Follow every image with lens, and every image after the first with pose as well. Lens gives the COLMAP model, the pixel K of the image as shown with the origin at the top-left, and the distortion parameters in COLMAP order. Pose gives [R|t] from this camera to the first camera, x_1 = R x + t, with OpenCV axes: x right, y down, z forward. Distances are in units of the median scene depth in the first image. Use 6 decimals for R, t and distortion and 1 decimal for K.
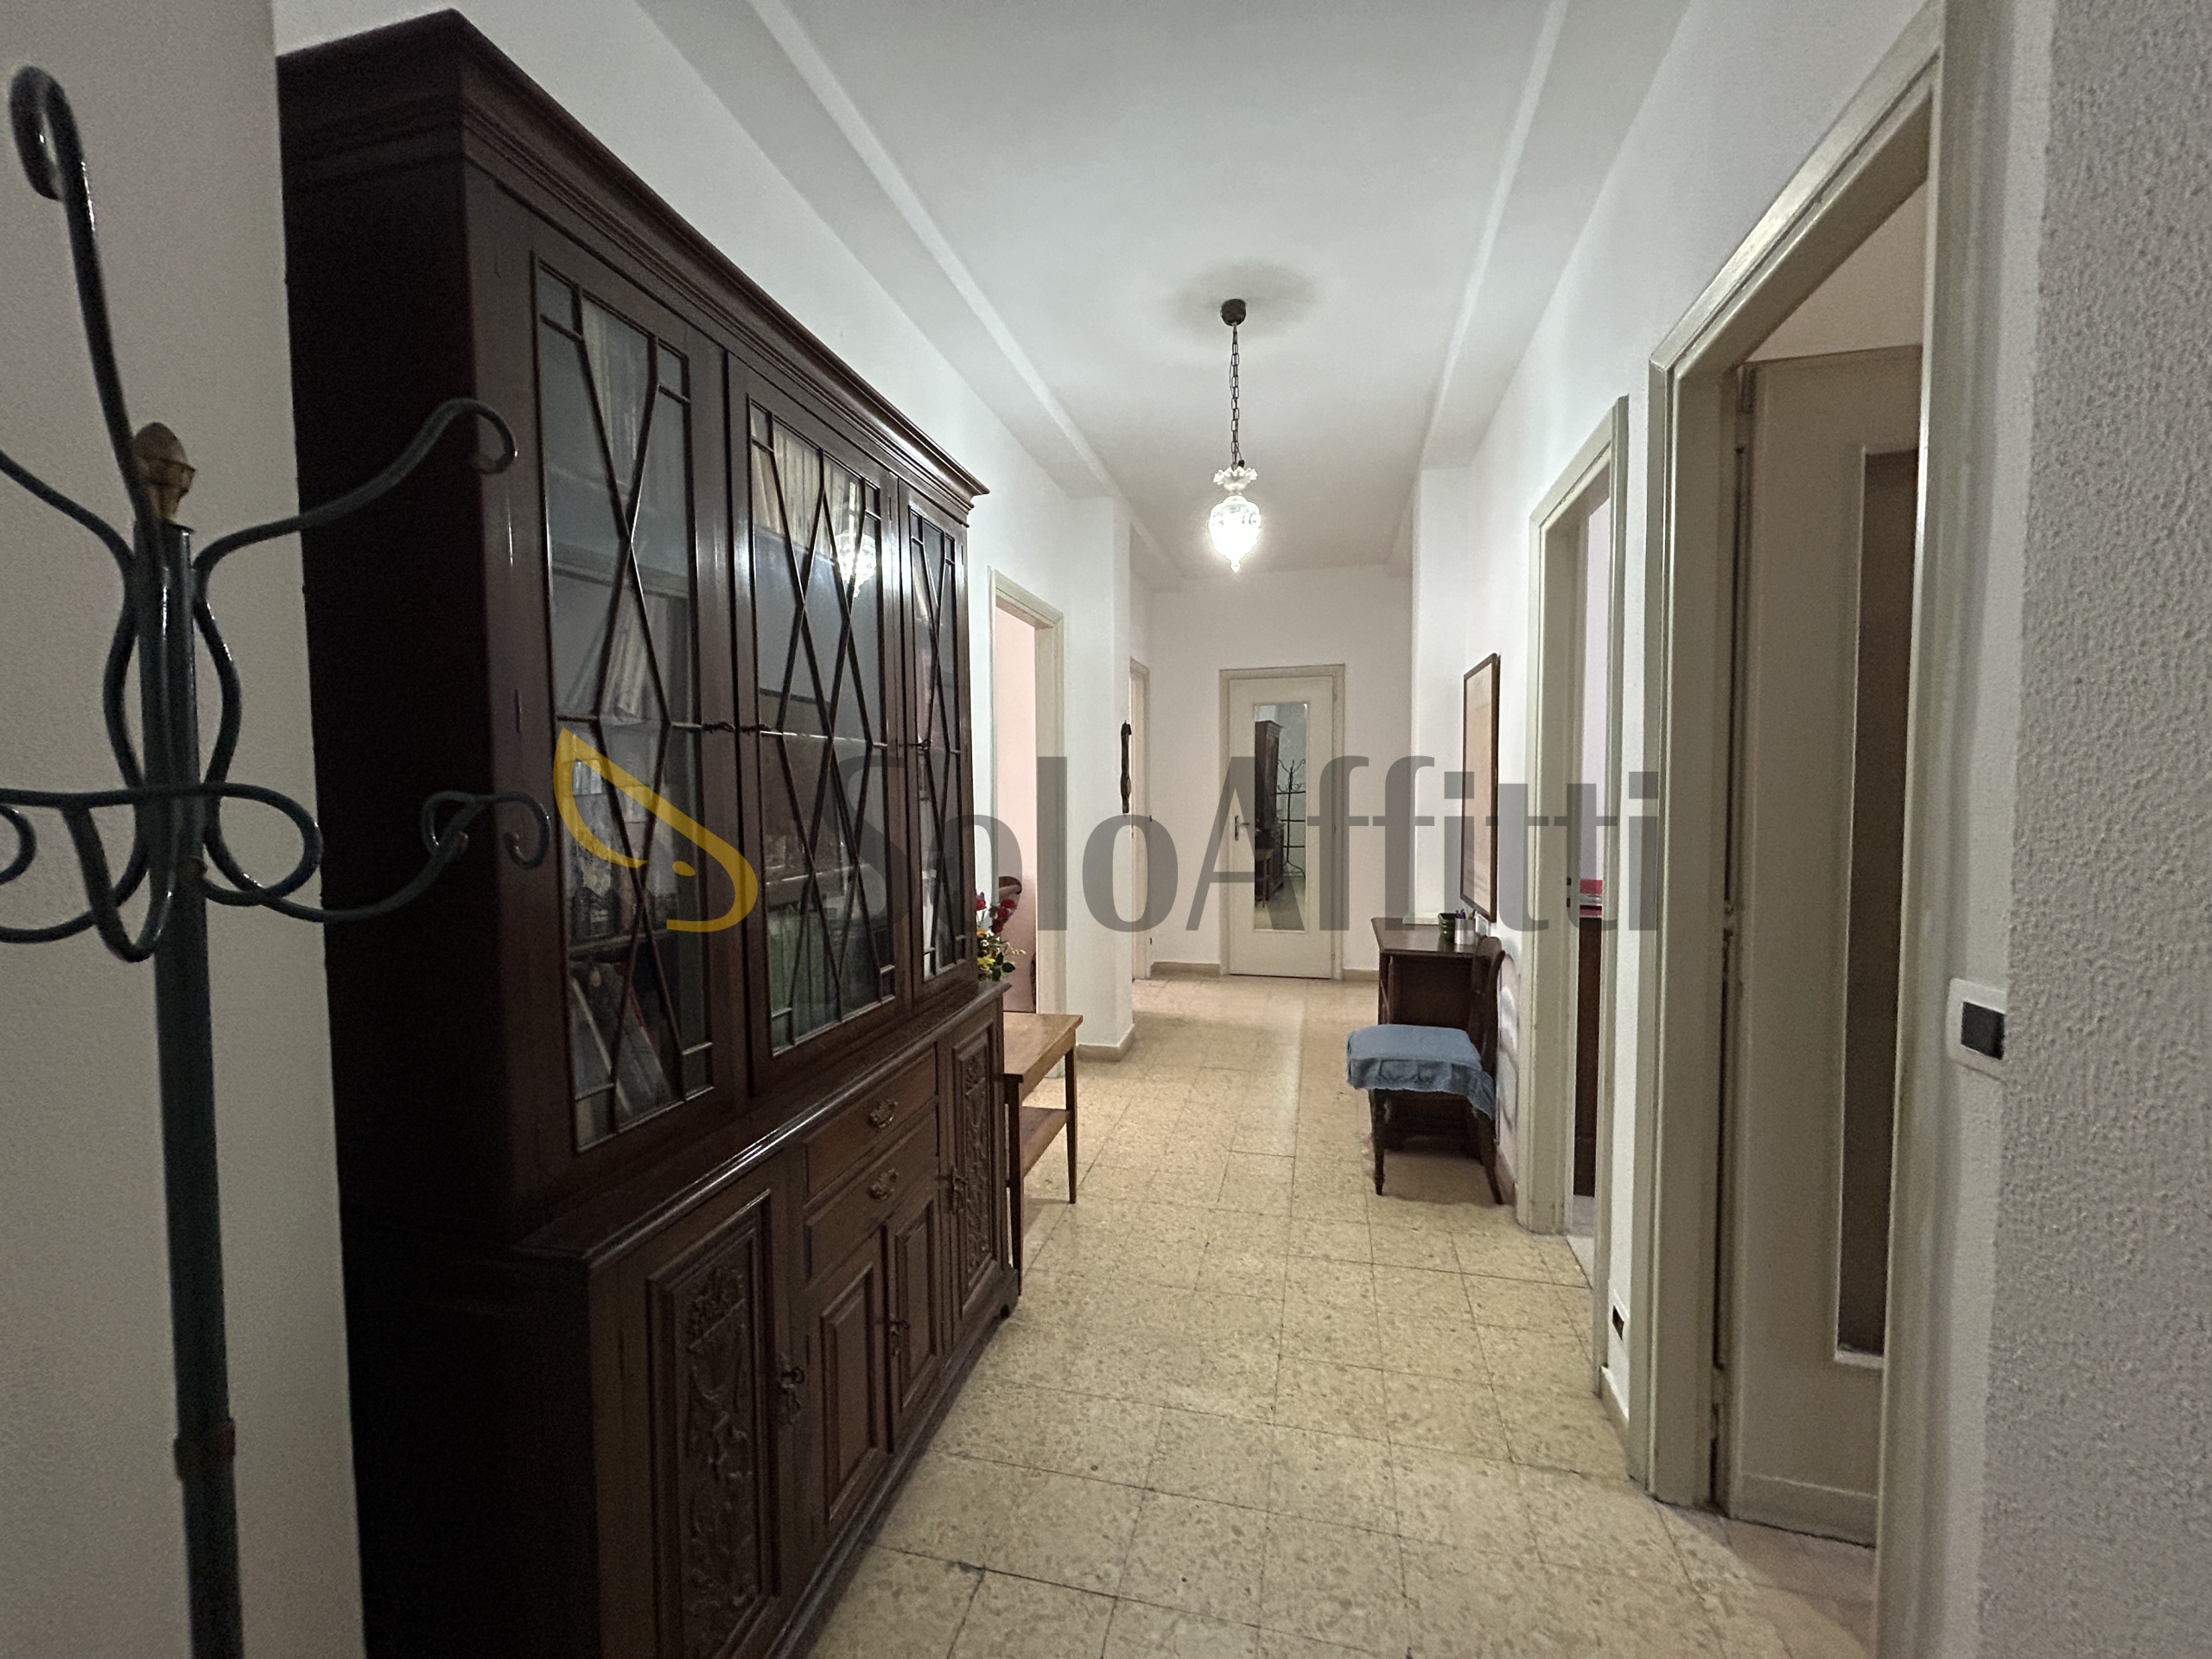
lens RADIAL K [[879.5, 0, 1126.1], [0, 879.5, 831.2], [0, 0, 1]] dist [-0.011787, 0.004456]
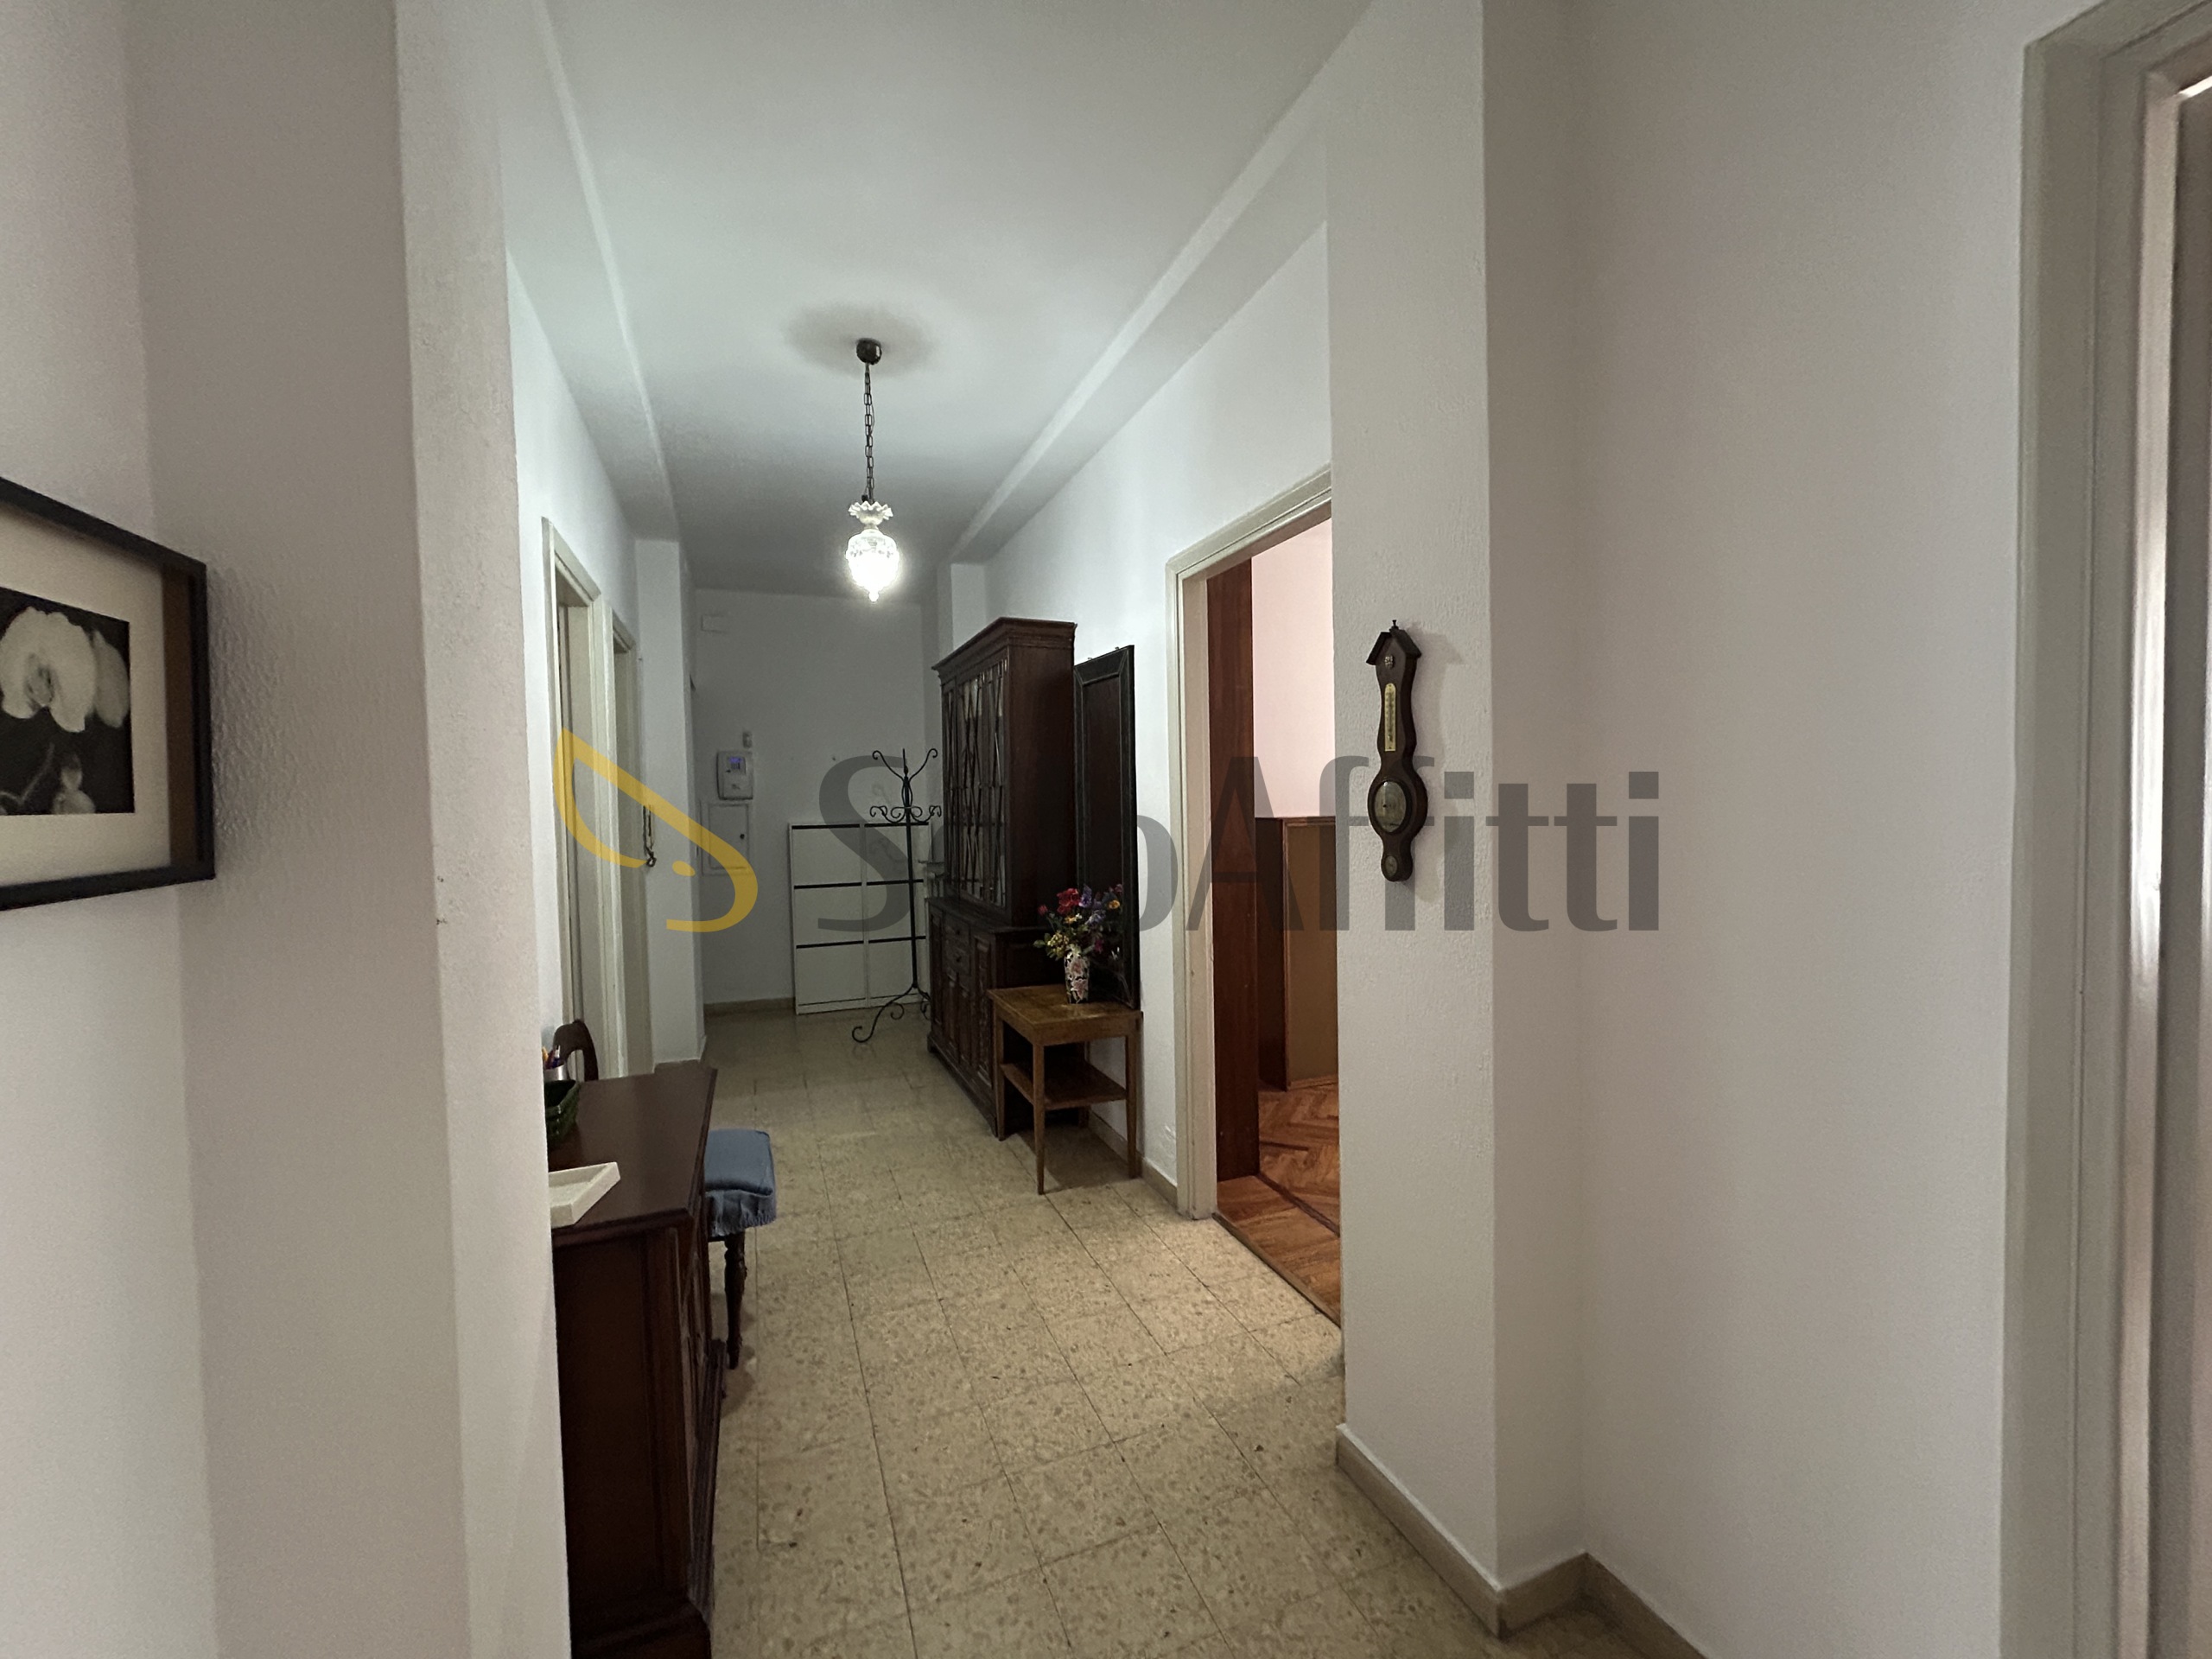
lens RADIAL K [[879.5, 0, 1126.1], [0, 879.5, 831.2], [0, 0, 1]] dist [-0.011787, 0.004456]
pose [[-0.811299, 0.047789, -0.582675, 0.407647], [-0.001596, 0.996469, 0.083950, -0.105232], [0.584629, 0.069038, -0.808358, 1.665235]]
